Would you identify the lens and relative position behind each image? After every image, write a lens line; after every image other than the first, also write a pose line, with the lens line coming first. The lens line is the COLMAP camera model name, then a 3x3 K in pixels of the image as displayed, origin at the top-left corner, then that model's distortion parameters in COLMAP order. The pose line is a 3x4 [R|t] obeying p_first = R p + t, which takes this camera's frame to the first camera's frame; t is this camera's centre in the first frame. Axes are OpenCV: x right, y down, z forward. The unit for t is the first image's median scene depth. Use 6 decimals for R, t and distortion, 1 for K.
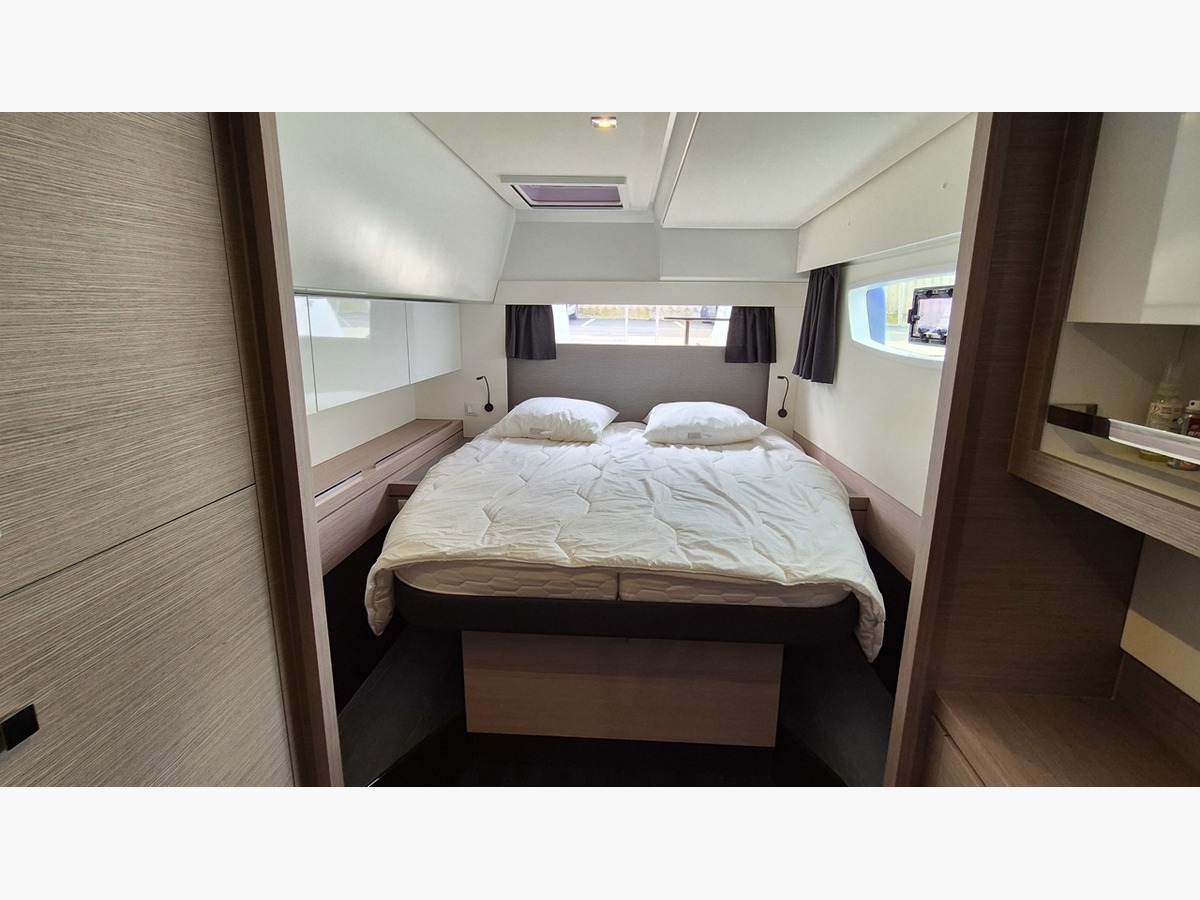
lens RADIAL K [[595.6, 0, 600.0], [0, 595.6, 450.0], [0, 0, 1]] dist [0.000315, 0.000204]
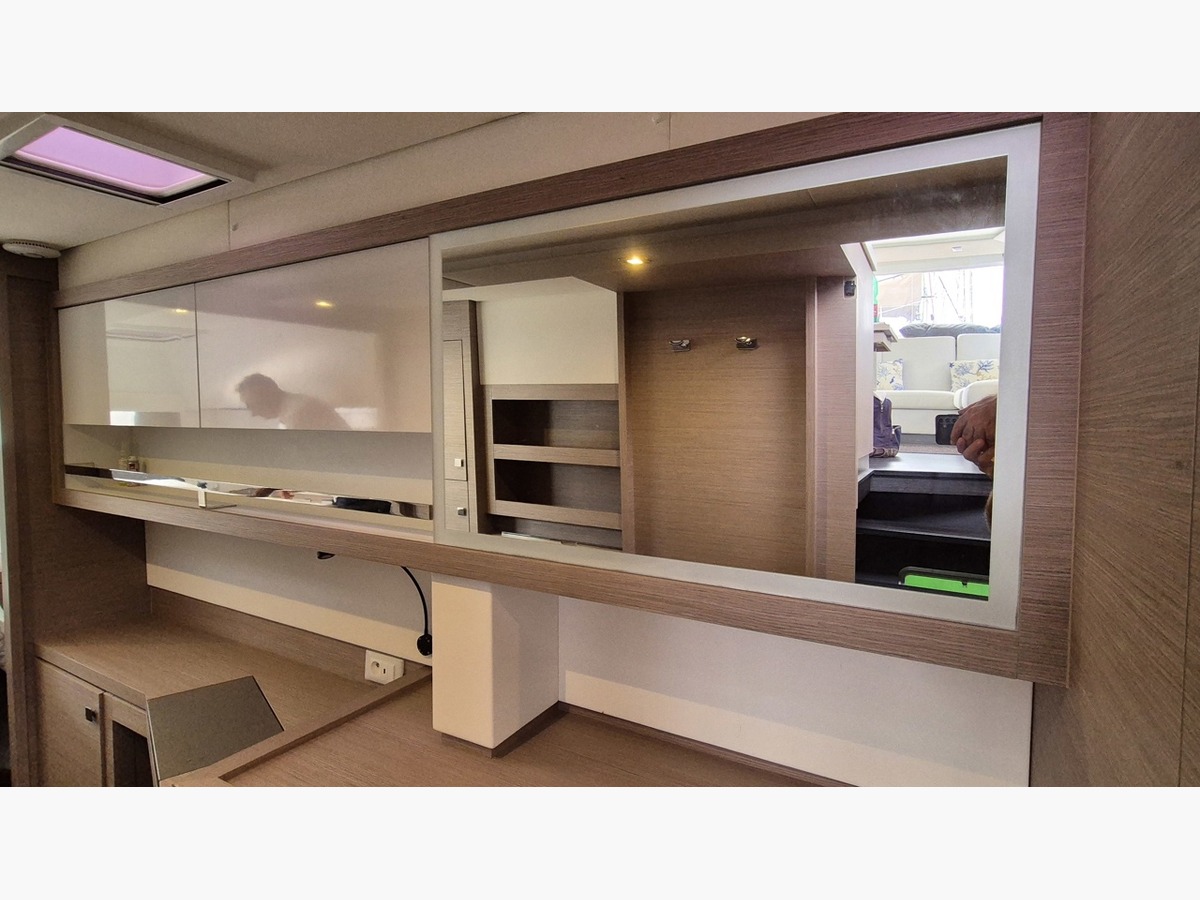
lens RADIAL K [[595.6, 0, 600.0], [0, 595.6, 450.0], [0, 0, 1]] dist [0.000315, 0.000204]
pose [[0.449822, -0.073235, 0.890111, -0.193480], [0.199898, 0.979604, -0.020422, 0.257497], [-0.870460, 0.187118, 0.455287, -1.381509]]
